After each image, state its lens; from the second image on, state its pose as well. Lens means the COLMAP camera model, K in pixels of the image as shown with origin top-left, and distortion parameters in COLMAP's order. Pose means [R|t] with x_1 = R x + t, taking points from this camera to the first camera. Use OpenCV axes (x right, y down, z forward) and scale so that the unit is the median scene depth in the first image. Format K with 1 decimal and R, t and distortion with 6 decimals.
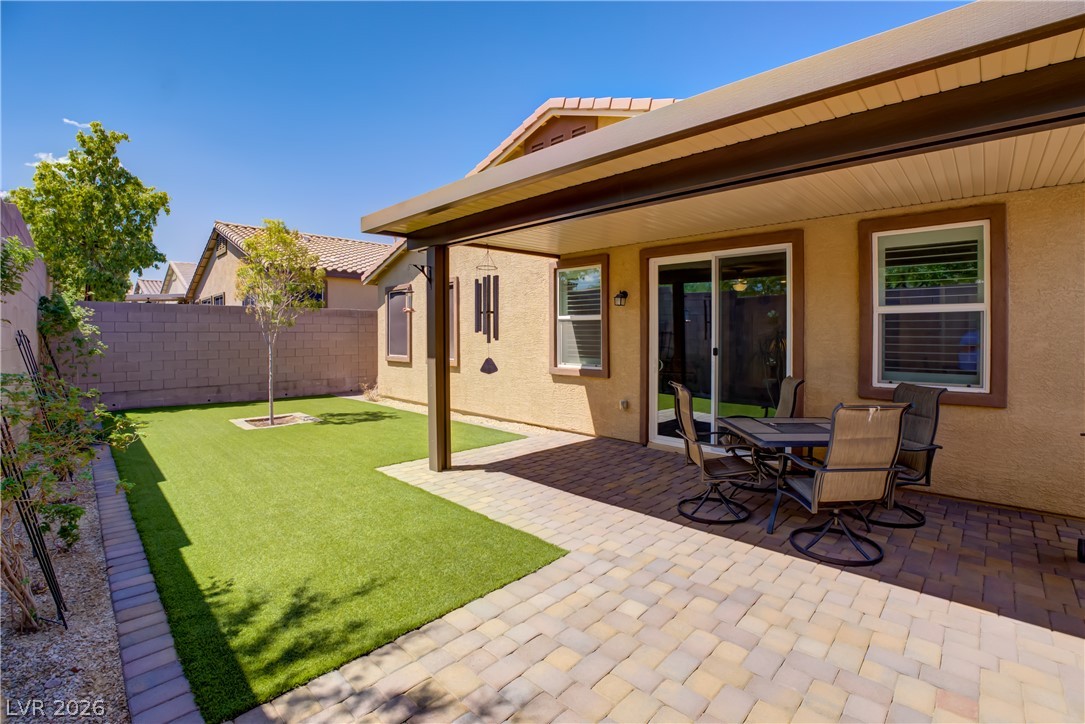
lens RADIAL K [[481.1, 0, 542.5], [0, 481.1, 362.0], [0, 0, 1]] dist [-0.071451, 0.000216]
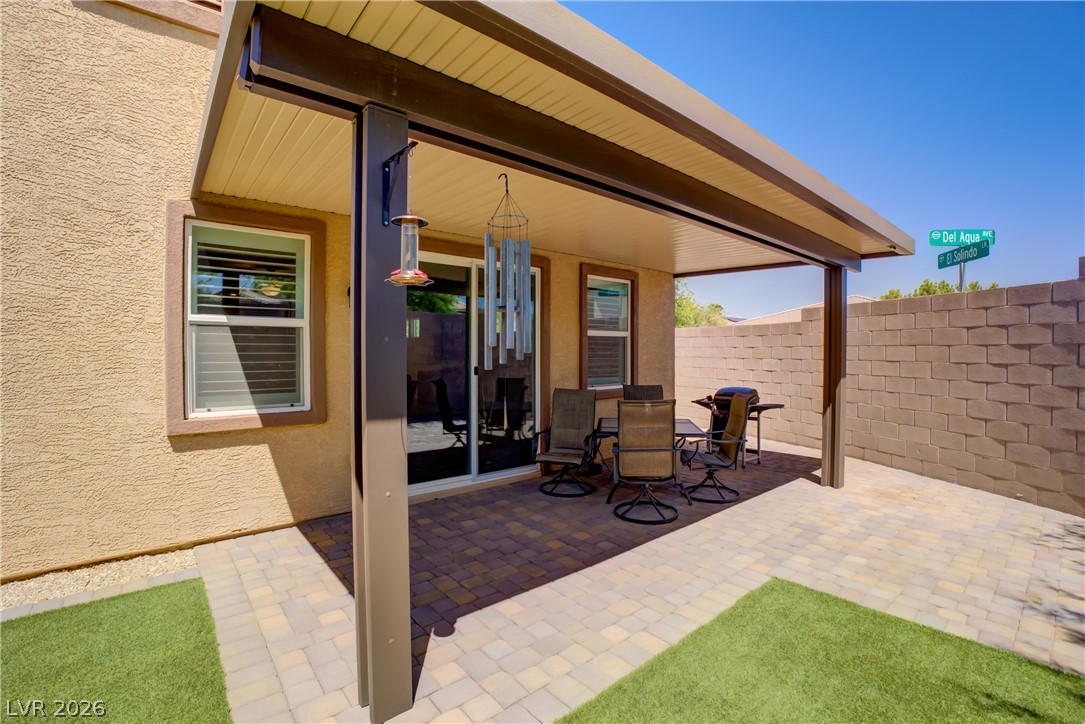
lens RADIAL K [[480.5, 0, 562.4], [0, 480.5, 365.0], [0, 0, 1]] dist [-0.050165, 0.000584]
pose [[0.079946, -0.031114, 0.996313, -0.425456], [0.051289, 0.998317, 0.027062, -0.039130], [-0.995479, 0.048936, 0.081407, 0.611375]]
